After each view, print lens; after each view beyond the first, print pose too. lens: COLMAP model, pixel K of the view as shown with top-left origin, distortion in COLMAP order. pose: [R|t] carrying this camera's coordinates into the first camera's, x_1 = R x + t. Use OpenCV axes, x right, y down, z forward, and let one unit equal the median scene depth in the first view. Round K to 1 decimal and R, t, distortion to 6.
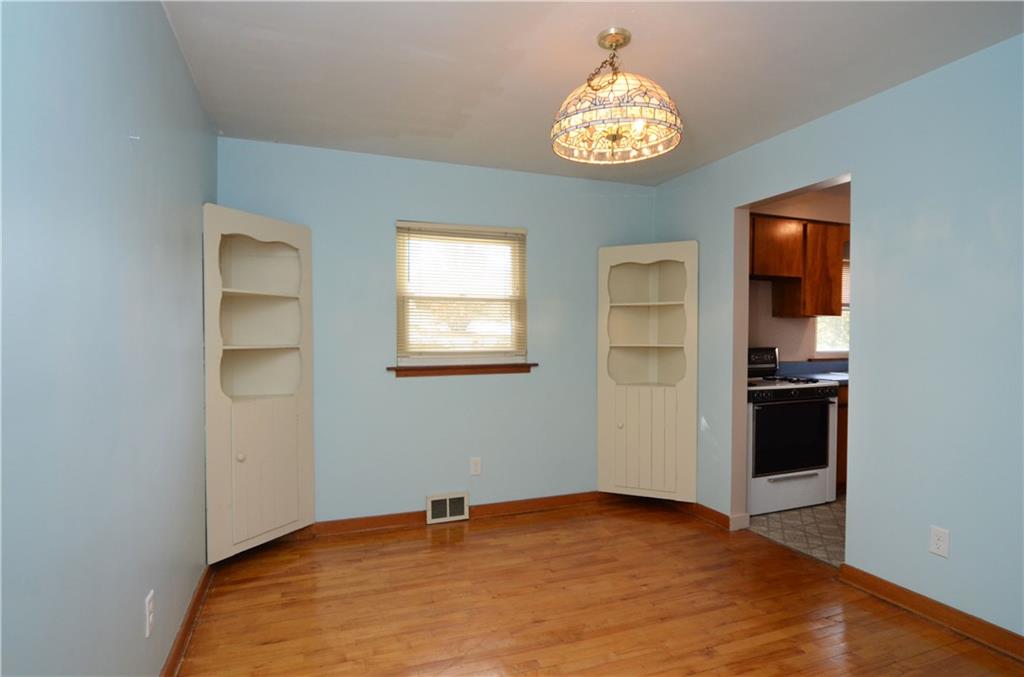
lens RADIAL K [[530.5, 0, 501.8], [0, 530.5, 345.3], [0, 0, 1]] dist [-0.023967, 0.002557]
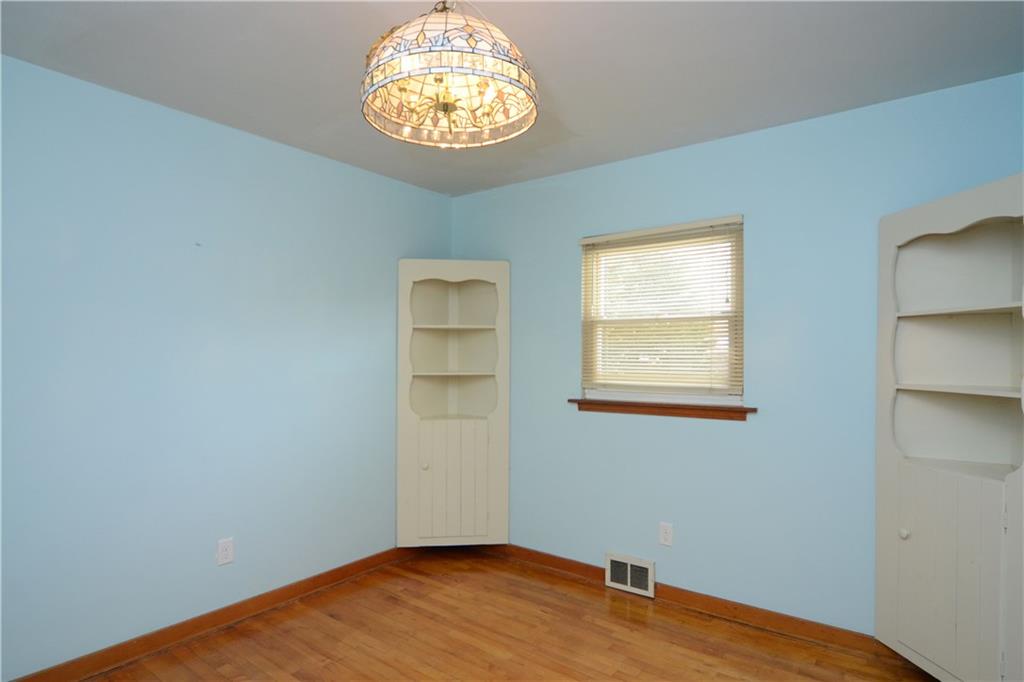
lens RADIAL K [[564.4, 0, 516.3], [0, 564.4, 347.1], [0, 0, 1]] dist [-0.010675, 0.008011]
pose [[0.545087, -0.004613, -0.838367, 0.547993], [-0.008997, 0.999895, -0.011352, -0.036400], [0.838331, 0.013730, 0.544988, 0.375436]]
